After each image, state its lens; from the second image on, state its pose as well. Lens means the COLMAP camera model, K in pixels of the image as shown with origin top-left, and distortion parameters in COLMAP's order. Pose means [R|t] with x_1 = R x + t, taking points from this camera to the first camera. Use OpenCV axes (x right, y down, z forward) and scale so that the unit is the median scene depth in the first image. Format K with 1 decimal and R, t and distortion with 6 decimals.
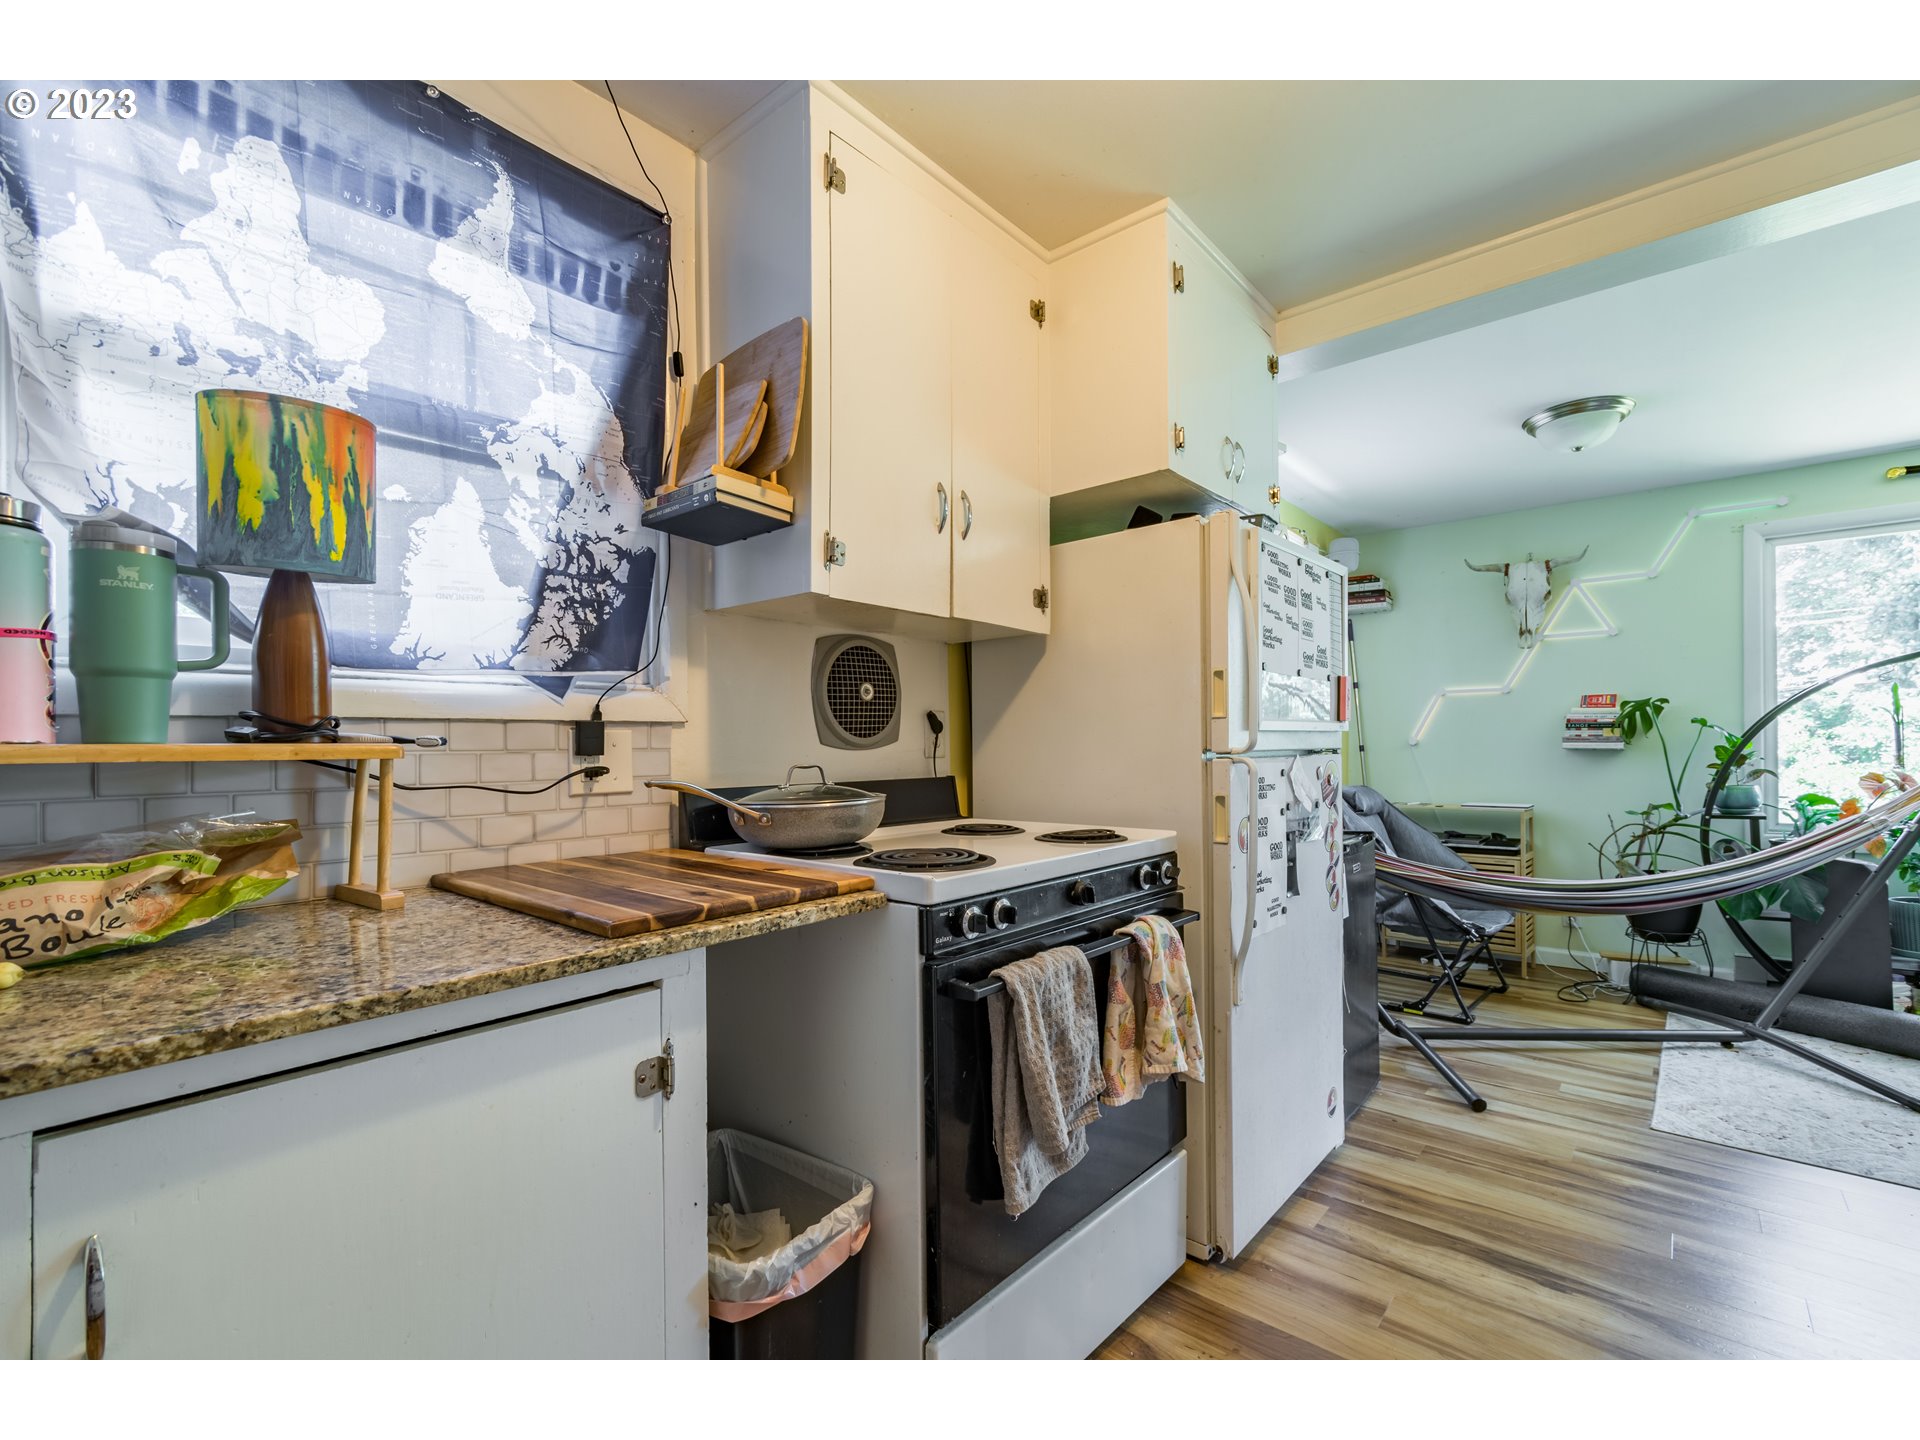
lens RADIAL K [[846.5, 0, 970.6], [0, 846.5, 749.3], [0, 0, 1]] dist [0.002112, -0.000826]
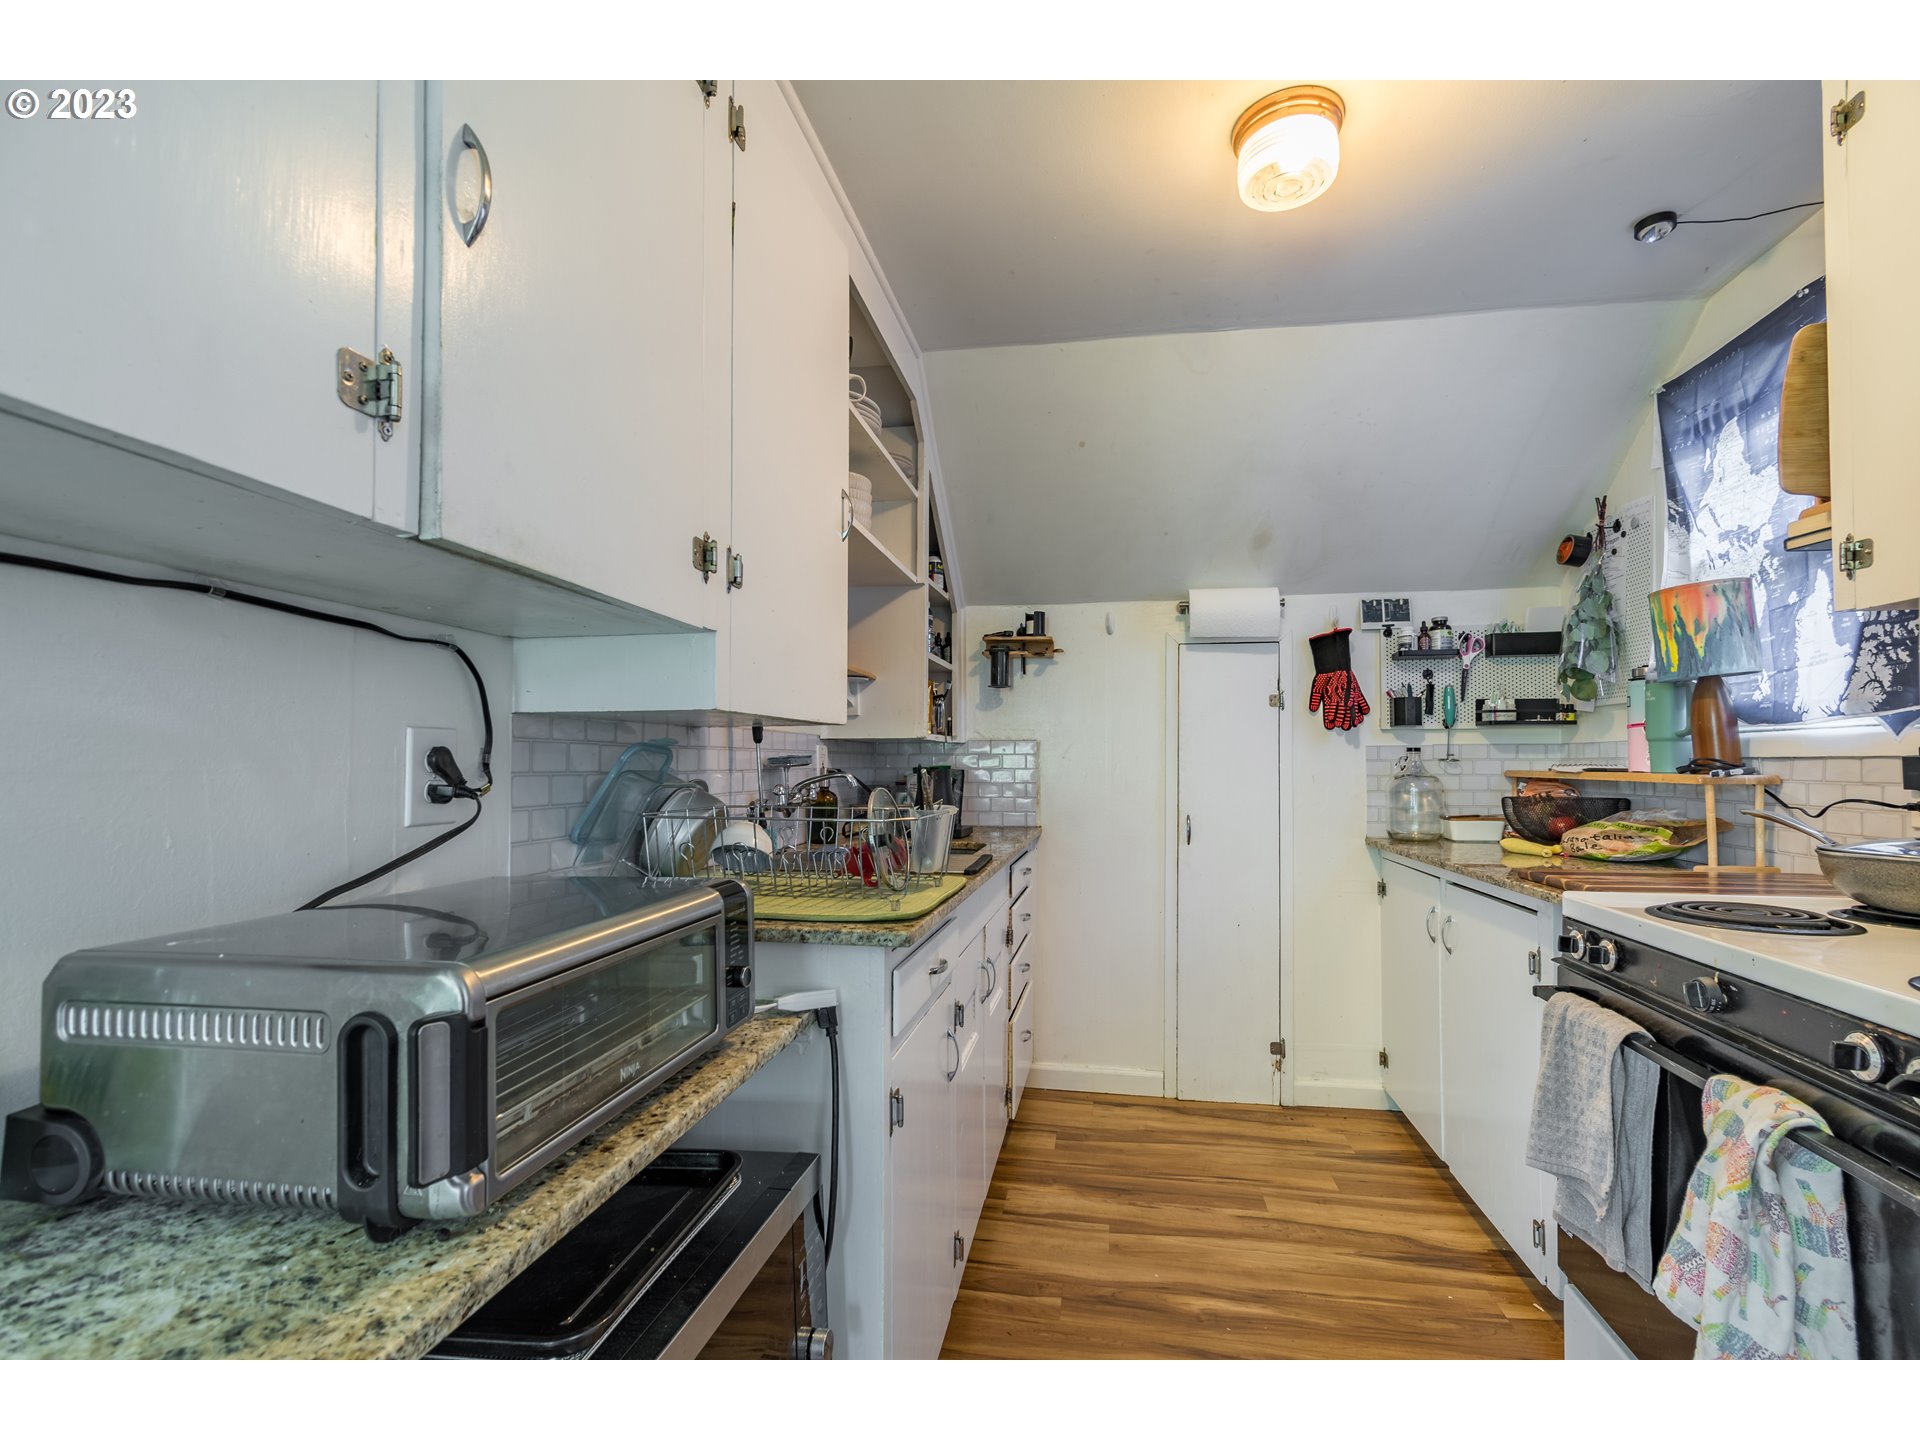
lens RADIAL K [[846.5, 0, 970.6], [0, 846.5, 749.3], [0, 0, 1]] dist [0.002112, -0.000826]
pose [[-0.860757, 0.002186, -0.509012, 0.845536], [0.006273, 0.999960, -0.006314, -0.033894], [0.508978, -0.008628, -0.860736, 1.048428]]
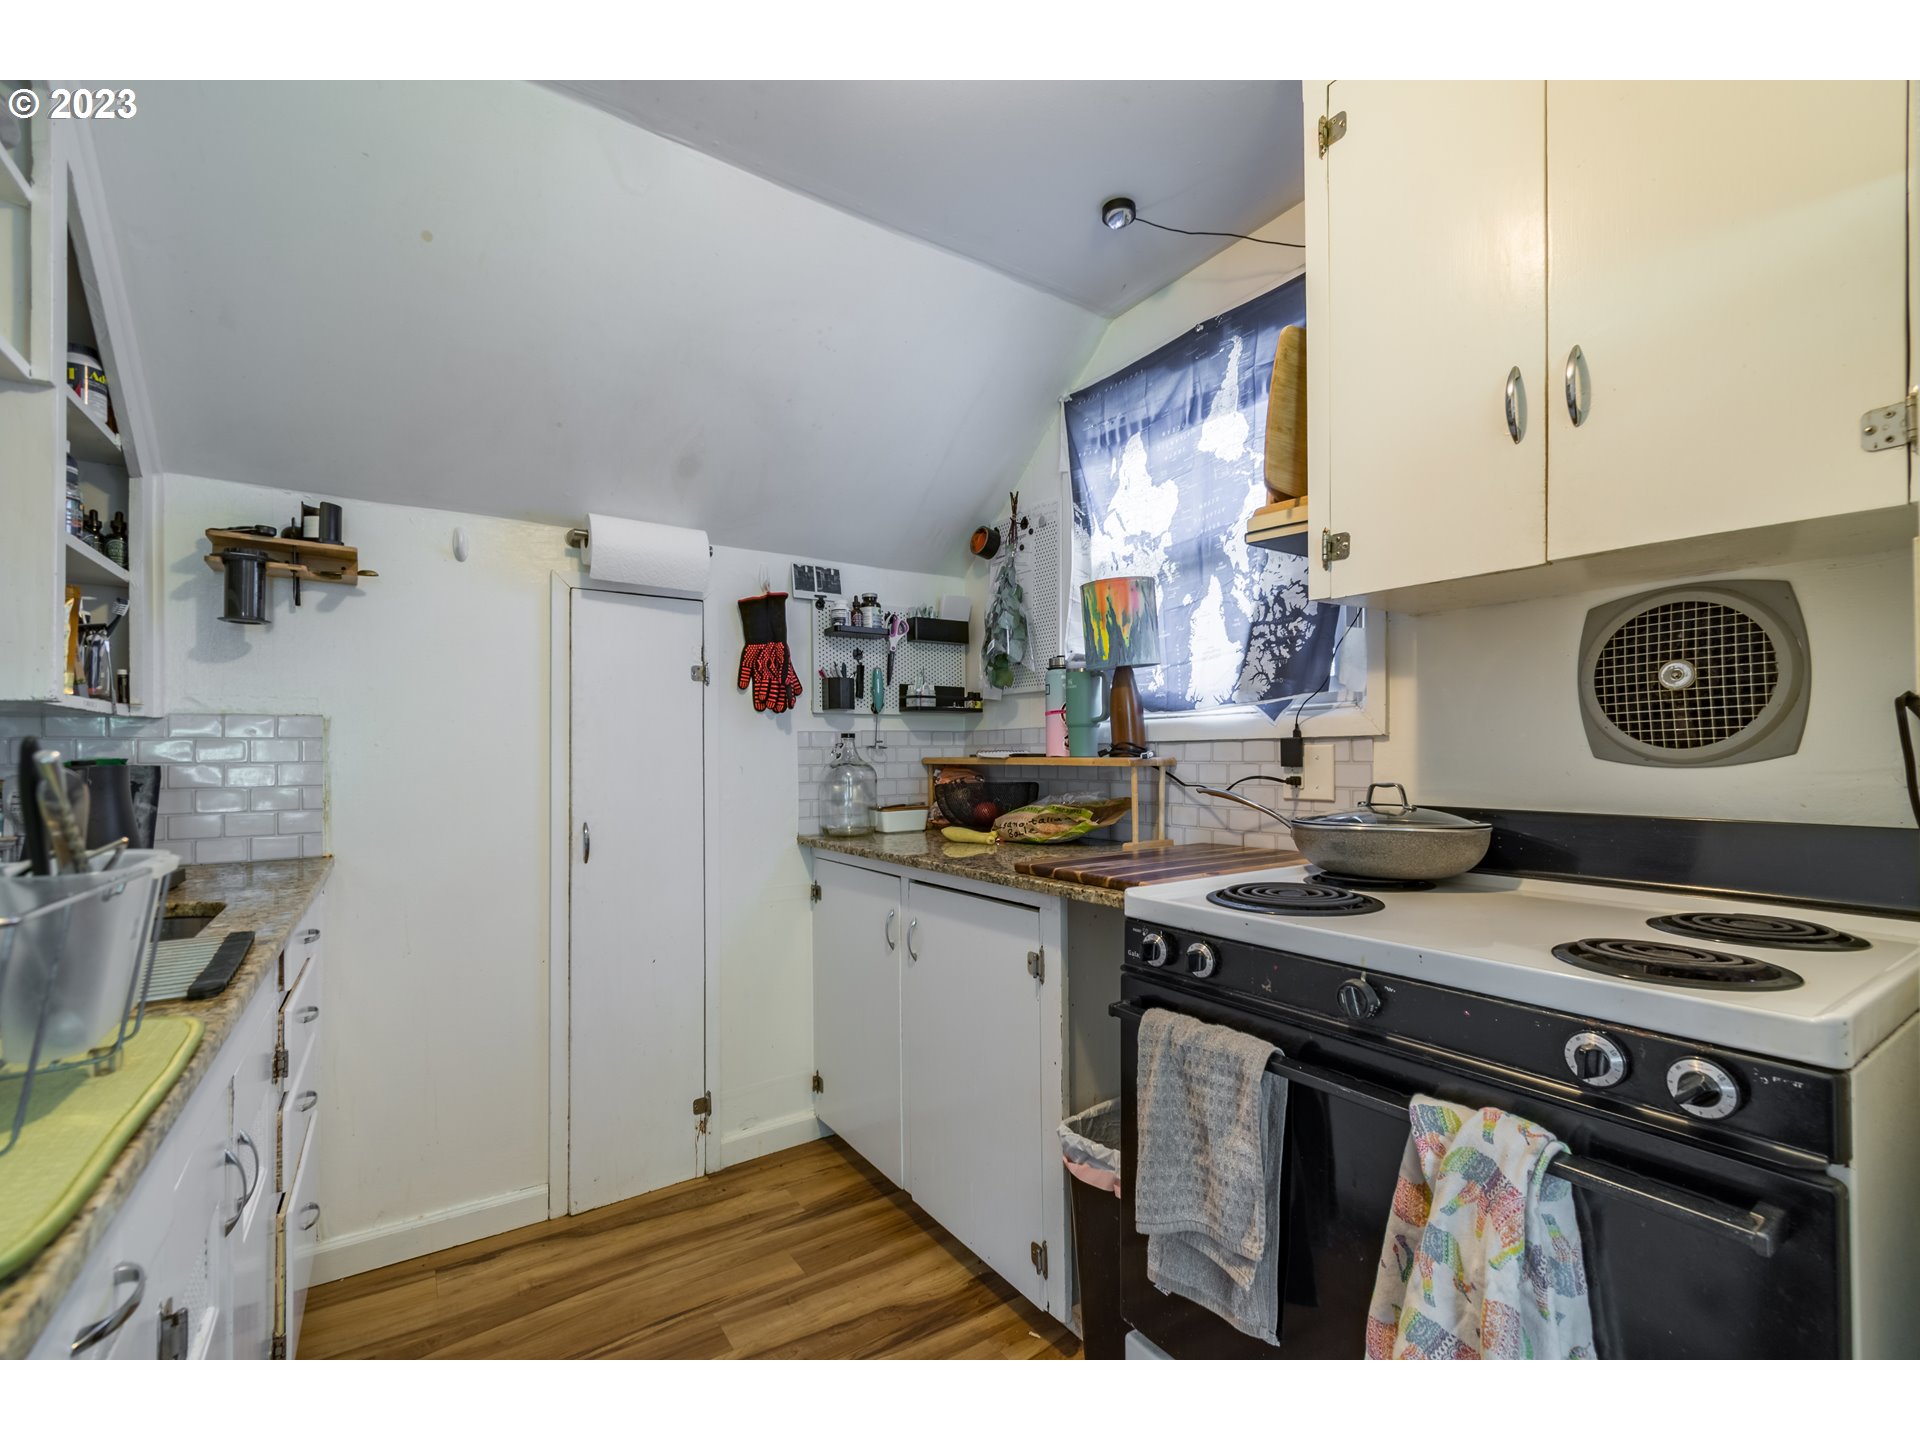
lens RADIAL K [[846.5, 0, 970.6], [0, 846.5, 749.3], [0, 0, 1]] dist [0.002112, -0.000826]
pose [[-0.264857, 0.005975, -0.964269, 0.668545], [0.006440, 0.999969, 0.004427, -0.020804], [0.964266, -0.005038, -0.264888, 0.710544]]
